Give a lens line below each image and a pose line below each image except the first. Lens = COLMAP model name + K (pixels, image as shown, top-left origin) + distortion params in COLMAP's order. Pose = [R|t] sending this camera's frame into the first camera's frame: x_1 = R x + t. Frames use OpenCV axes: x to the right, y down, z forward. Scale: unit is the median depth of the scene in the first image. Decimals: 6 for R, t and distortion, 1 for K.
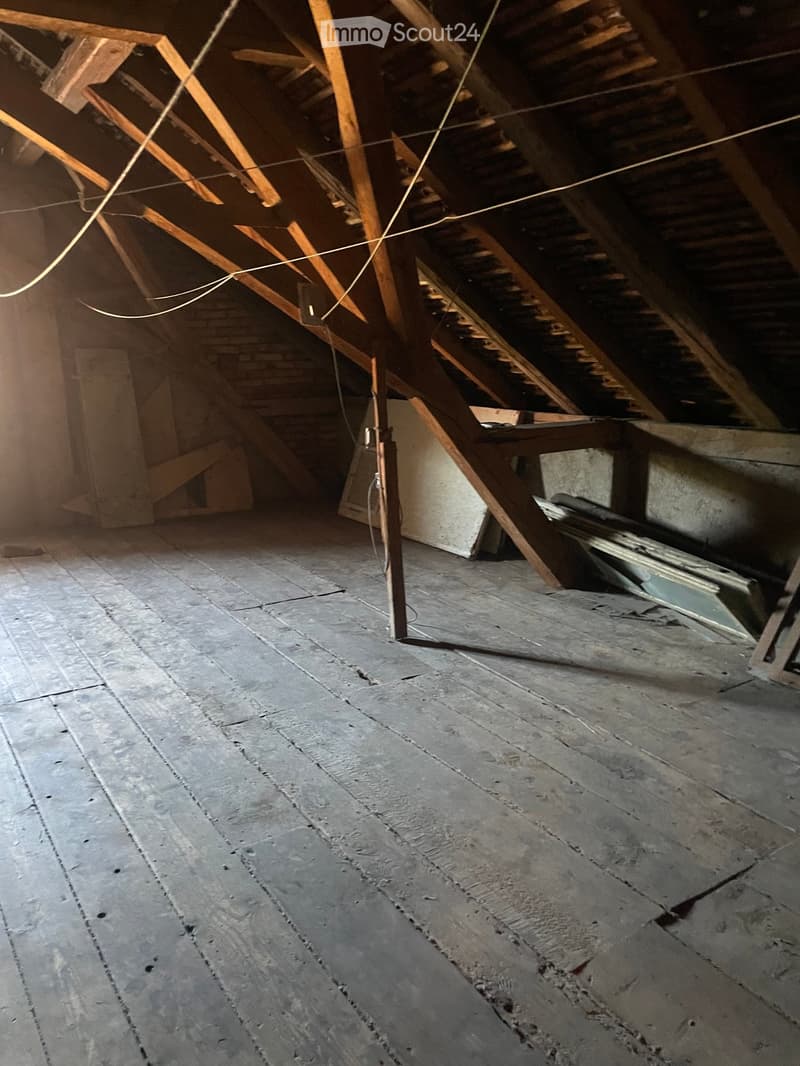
lens RADIAL K [[803.4, 0, 391.9], [0, 803.4, 550.5], [0, 0, 1]] dist [0.103551, -0.126426]
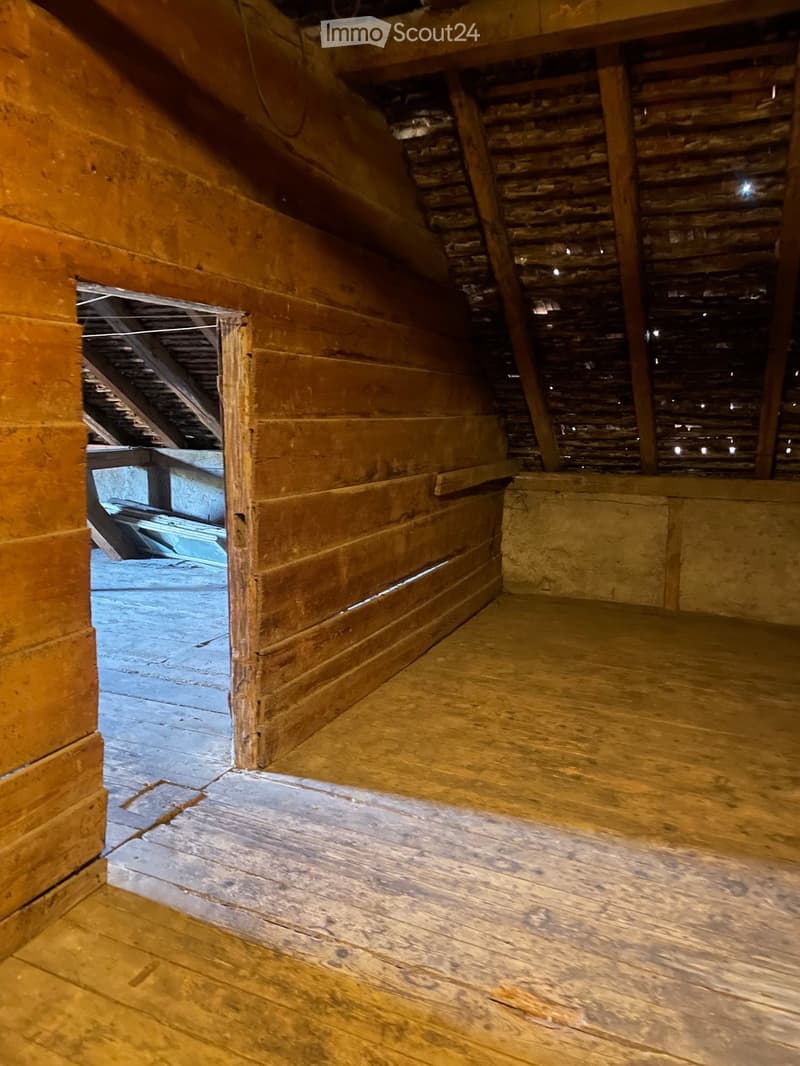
lens RADIAL K [[803.4, 0, 391.9], [0, 803.4, 550.5], [0, 0, 1]] dist [0.103551, -0.126426]
pose [[0.837397, -0.077186, 0.541119, -0.194881], [0.112207, 0.993170, -0.031977, 0.144501], [-0.534955, 0.087495, 0.840338, -0.568806]]
